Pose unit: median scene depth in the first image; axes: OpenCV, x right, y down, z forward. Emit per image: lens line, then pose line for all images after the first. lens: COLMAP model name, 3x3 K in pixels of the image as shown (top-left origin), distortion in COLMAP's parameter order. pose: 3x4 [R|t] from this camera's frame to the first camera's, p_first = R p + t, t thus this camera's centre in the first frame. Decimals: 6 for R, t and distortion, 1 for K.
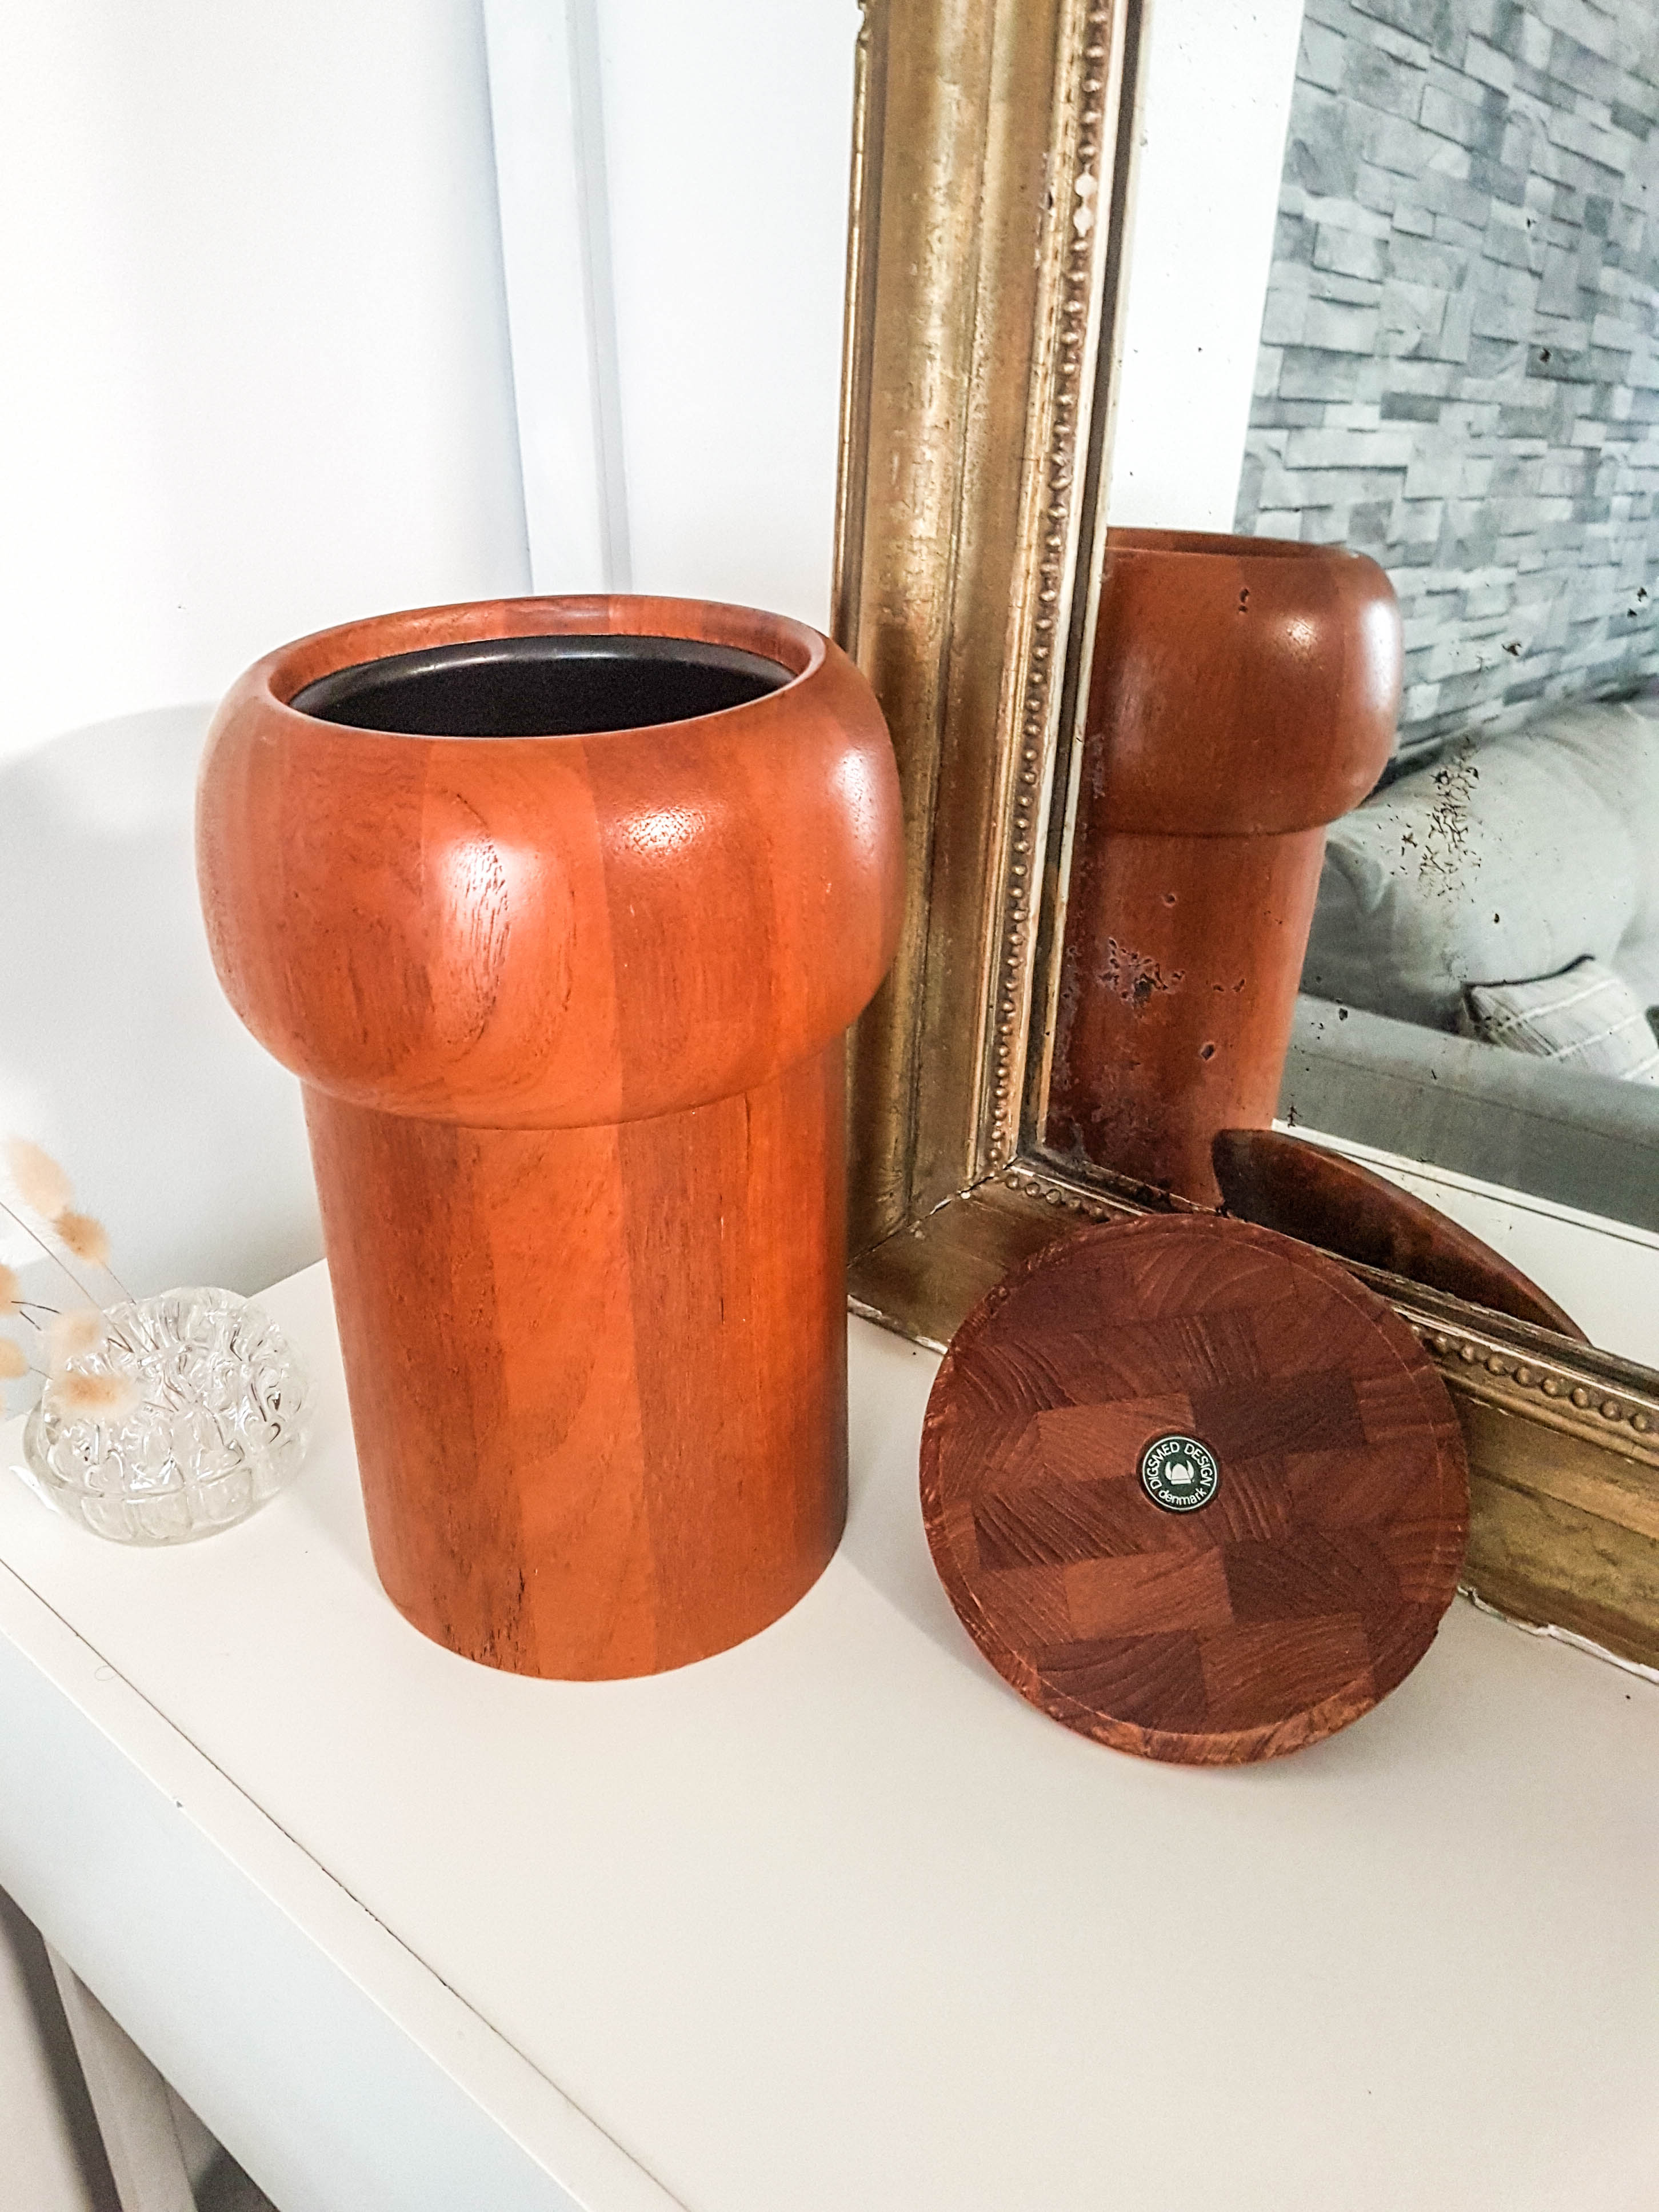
lens RADIAL K [[1689.2, 0, 745.7], [0, 1689.2, 973.6], [0, 0, 1]] dist [0.050998, -0.084204]
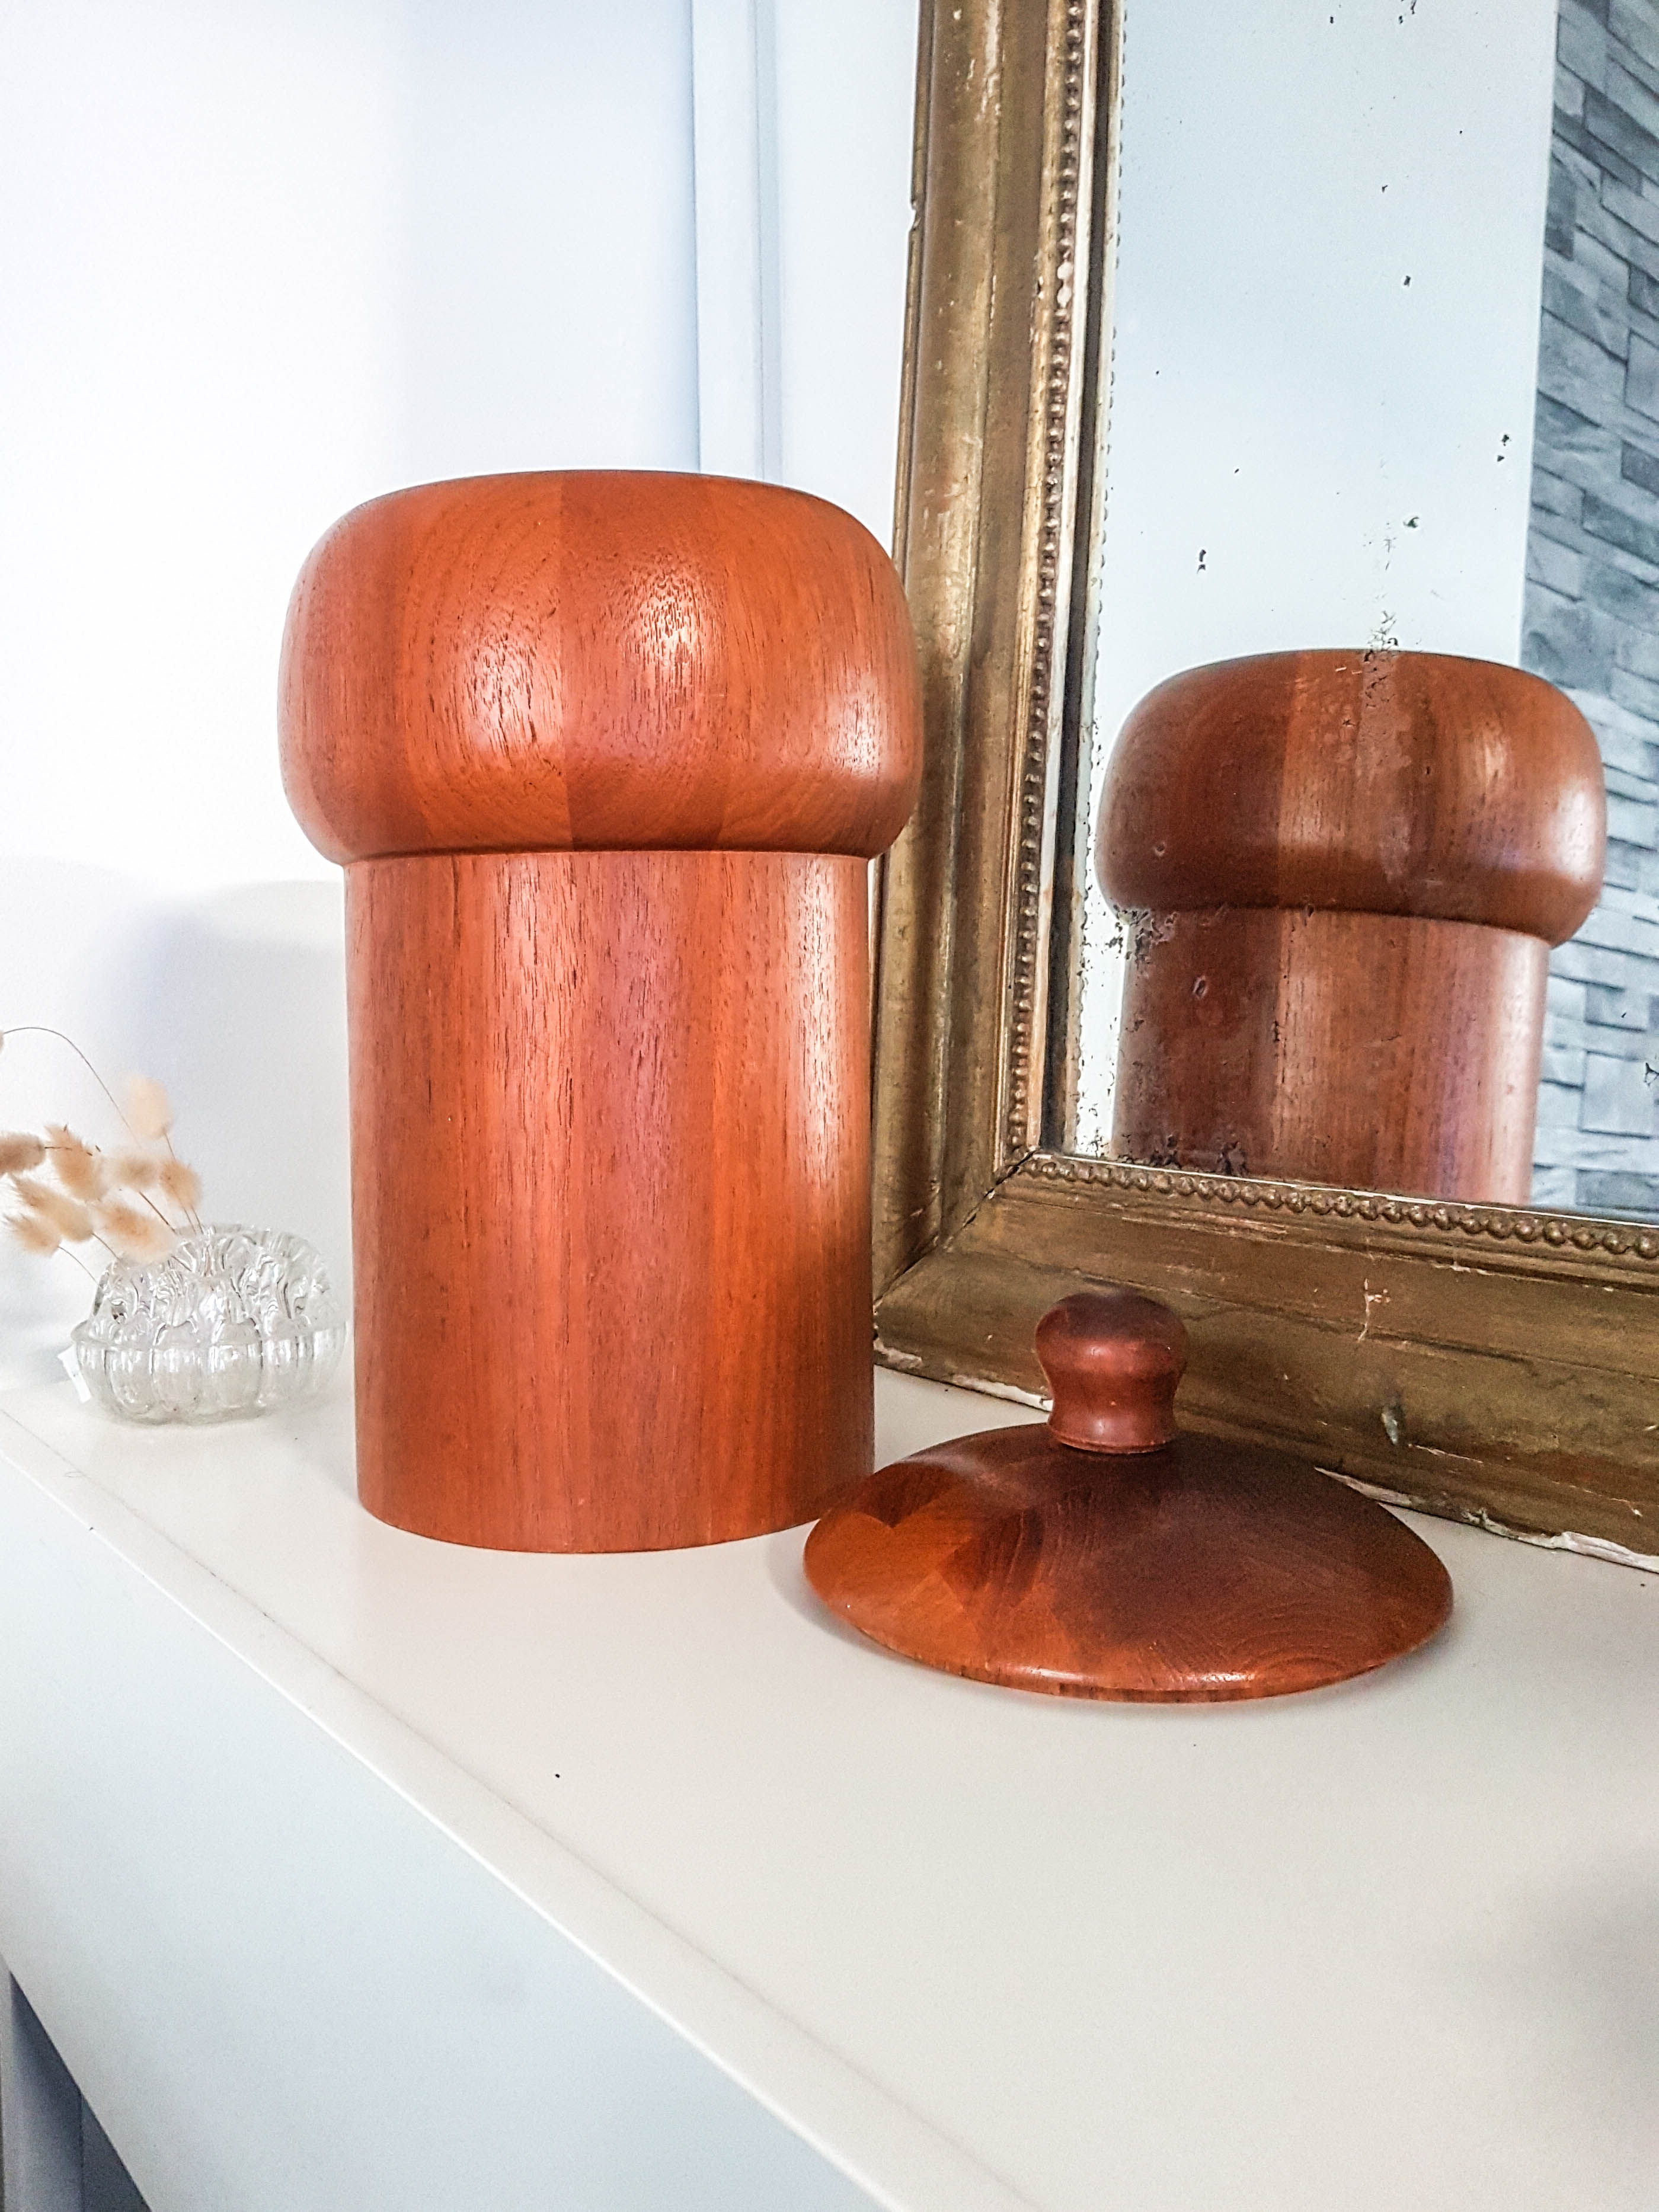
lens RADIAL K [[1713.6, 0, 748.5], [0, 1713.6, 1017.8], [0, 0, 1]] dist [0.061452, -0.084720]
pose [[0.975352, 0.020188, -0.219728, 0.245905], [-0.098985, 0.930016, -0.353938, 0.477004], [0.197205, 0.366964, 0.909092, 0.011166]]
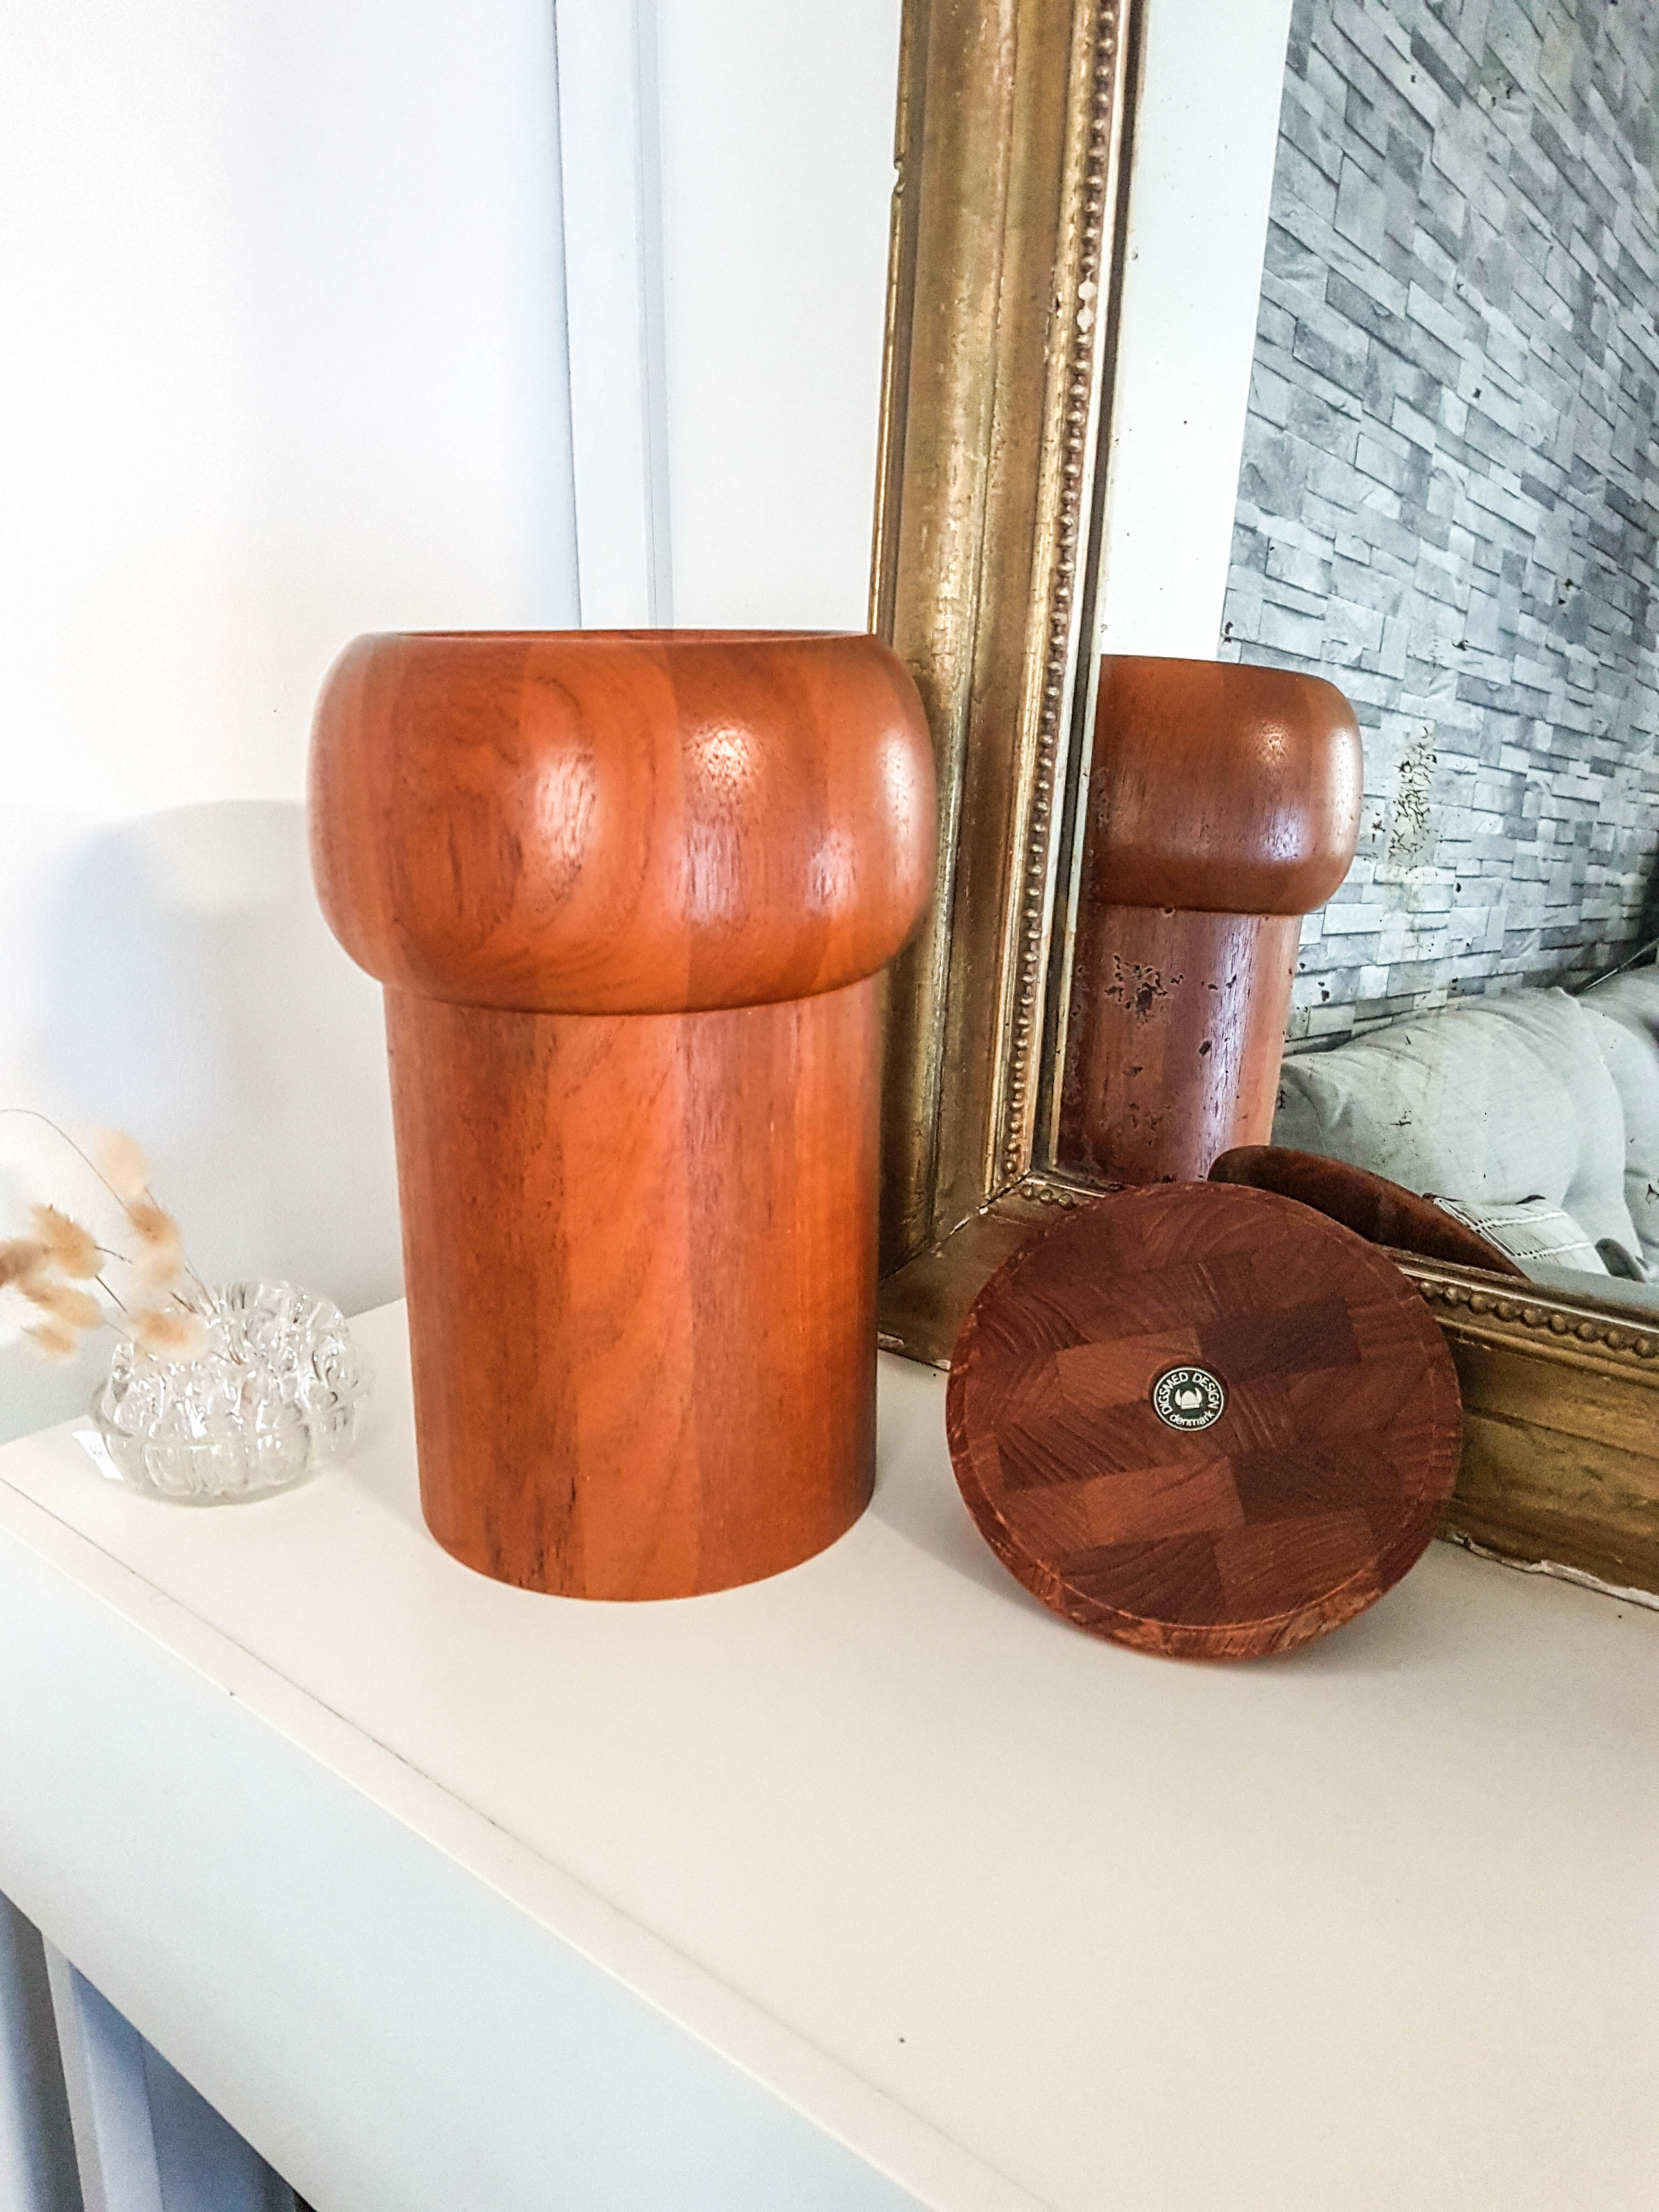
lens RADIAL K [[1601.5, 0, 780.3], [0, 1601.5, 1069.3], [0, 0, 1]] dist [0.038216, -0.046202]
pose [[0.999611, 0.017674, 0.021588, -0.027296], [-0.014284, 0.988858, -0.148178, 0.229153], [-0.023966, 0.147811, 0.988725, -0.025994]]
